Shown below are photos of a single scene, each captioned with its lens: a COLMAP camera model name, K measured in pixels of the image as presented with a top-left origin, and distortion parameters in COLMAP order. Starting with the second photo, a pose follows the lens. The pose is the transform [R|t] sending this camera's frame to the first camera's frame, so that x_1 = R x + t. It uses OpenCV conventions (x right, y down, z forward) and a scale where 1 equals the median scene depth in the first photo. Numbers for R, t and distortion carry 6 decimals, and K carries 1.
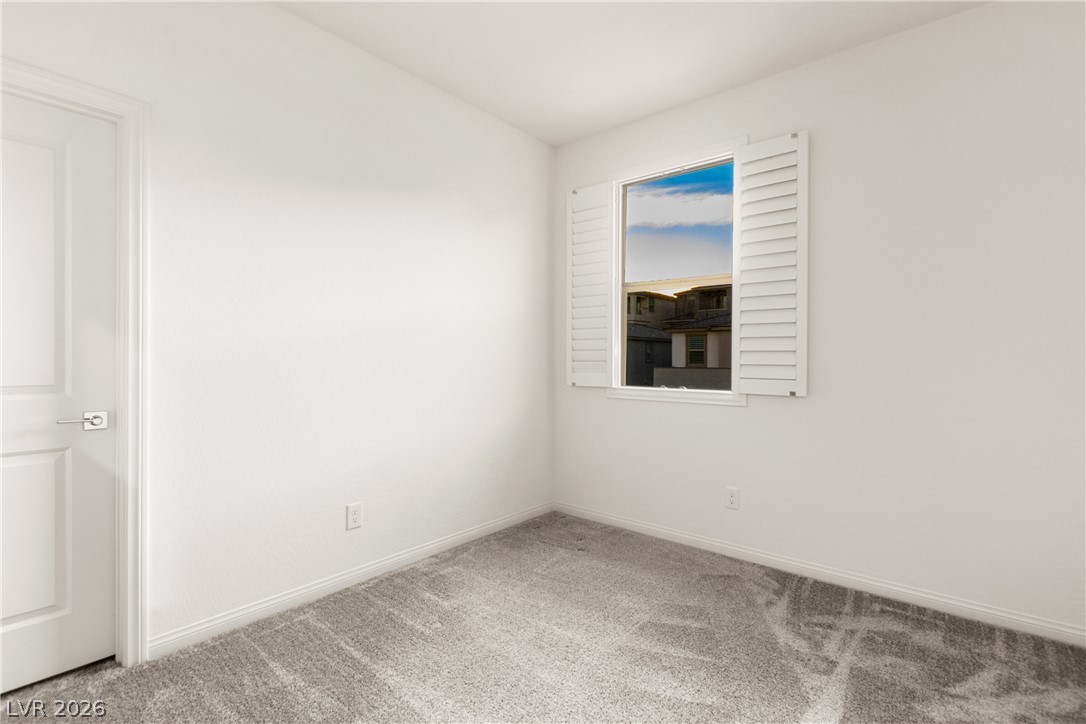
lens RADIAL K [[500.9, 0, 539.9], [0, 500.9, 357.5], [0, 0, 1]] dist [0.000156, -0.000187]
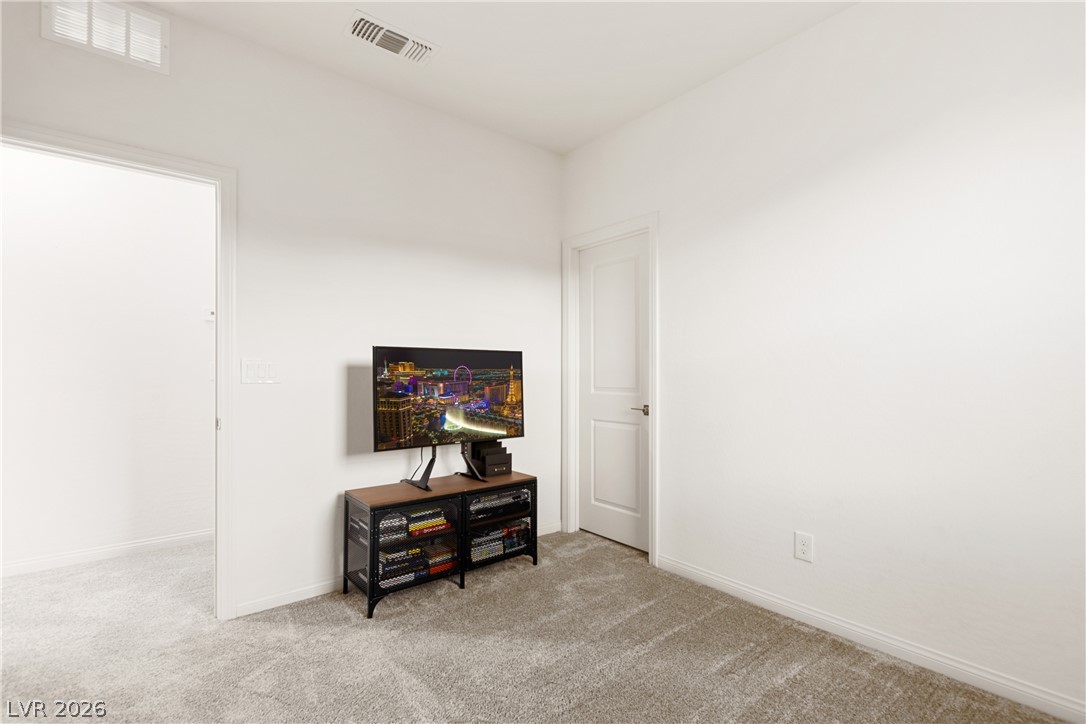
lens RADIAL K [[500.9, 0, 542.1], [0, 500.9, 368.3], [0, 0, 1]] dist [0.000156, -0.000187]
pose [[-0.184995, -0.008138, -0.982706, 0.621027], [-0.002313, 0.999967, -0.007846, -0.000197], [0.982737, 0.000822, -0.185008, 0.707596]]
